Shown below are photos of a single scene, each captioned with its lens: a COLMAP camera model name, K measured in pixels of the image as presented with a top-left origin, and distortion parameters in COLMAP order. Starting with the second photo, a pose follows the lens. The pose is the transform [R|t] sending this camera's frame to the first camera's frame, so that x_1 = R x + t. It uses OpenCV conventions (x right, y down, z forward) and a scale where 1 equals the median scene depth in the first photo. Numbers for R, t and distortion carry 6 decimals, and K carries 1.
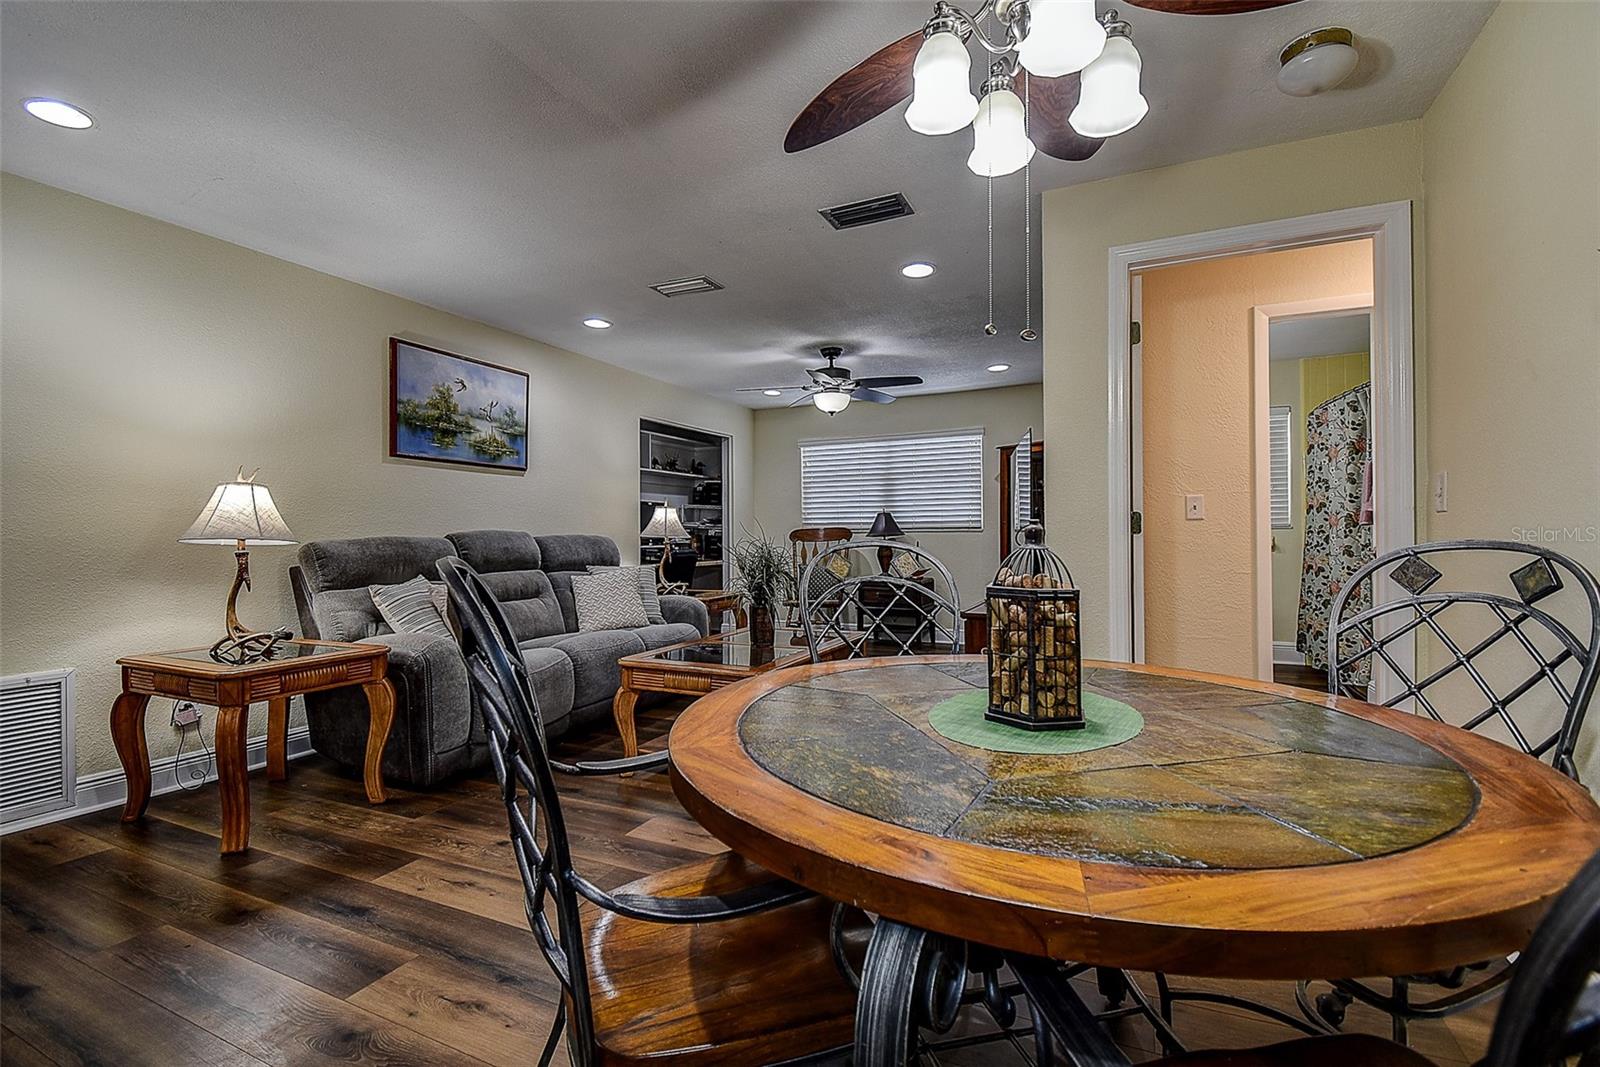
lens RADIAL K [[712.1, 0, 797.1], [0, 712.1, 530.2], [0, 0, 1]] dist [0.038888, -0.030016]
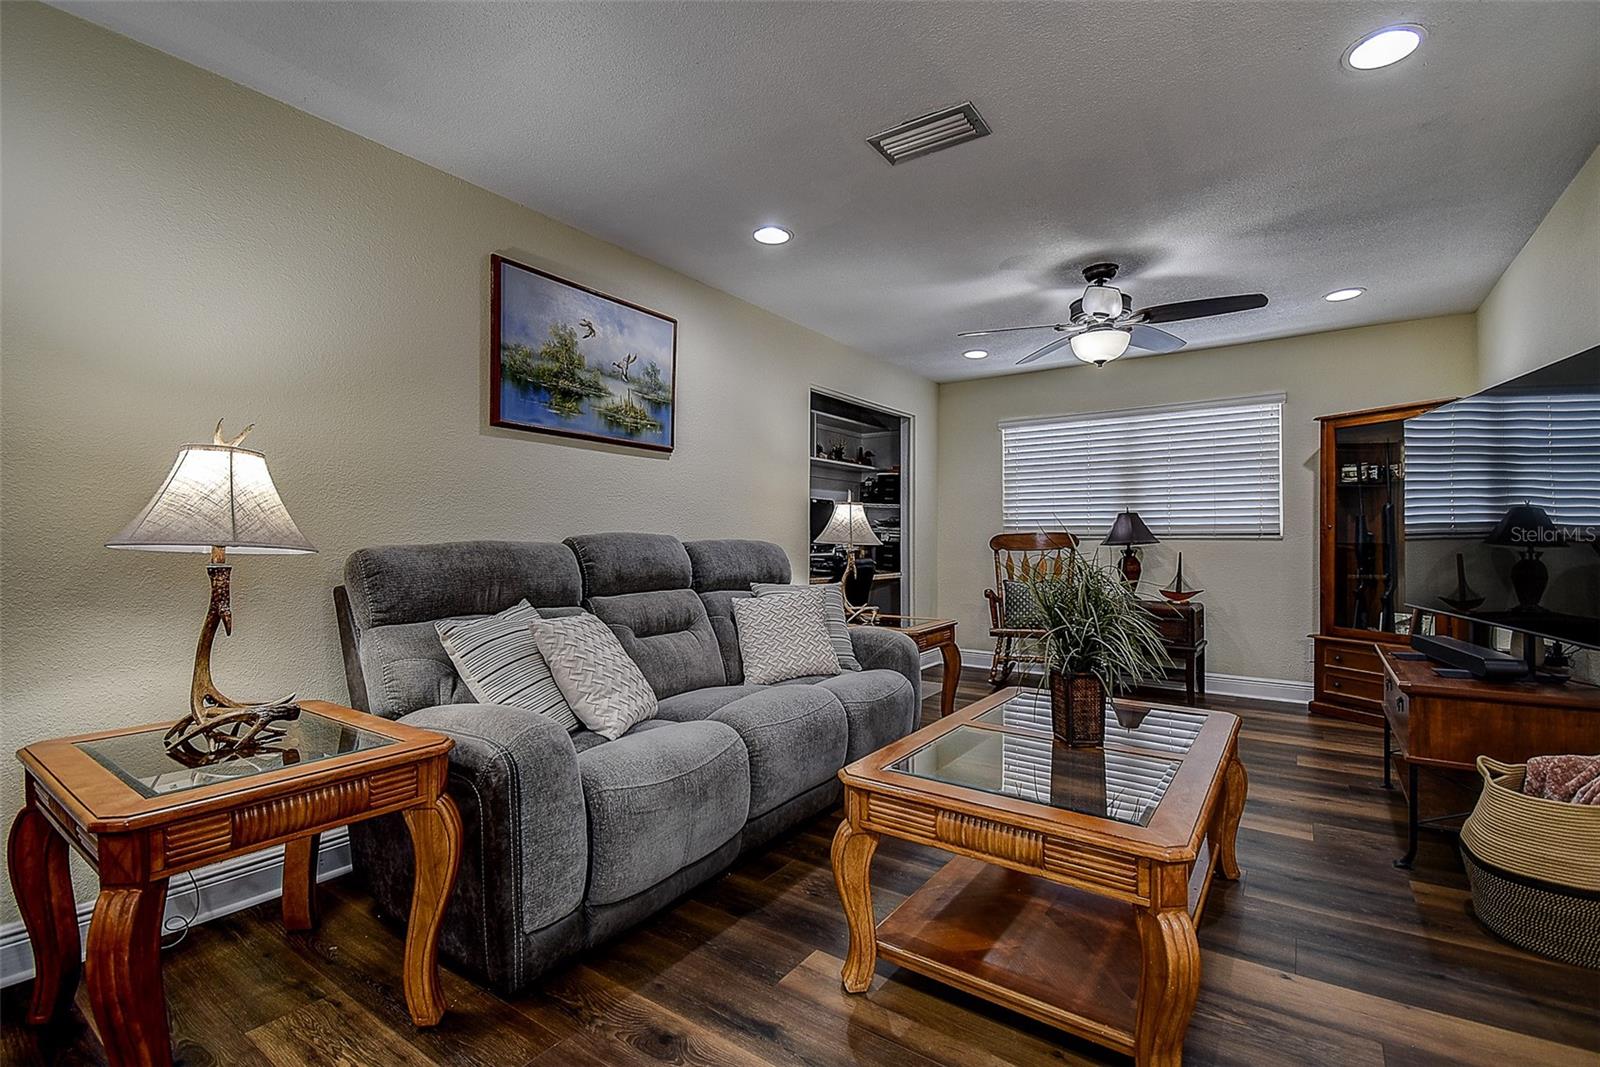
lens RADIAL K [[710.0, 0, 791.8], [0, 710.0, 531.4], [0, 0, 1]] dist [0.033717, -0.022306]
pose [[0.984039, 0.006630, -0.177830, -0.135124], [-0.007447, 0.999965, -0.003929, 0.000485], [0.177798, 0.005191, 0.984053, 0.323118]]
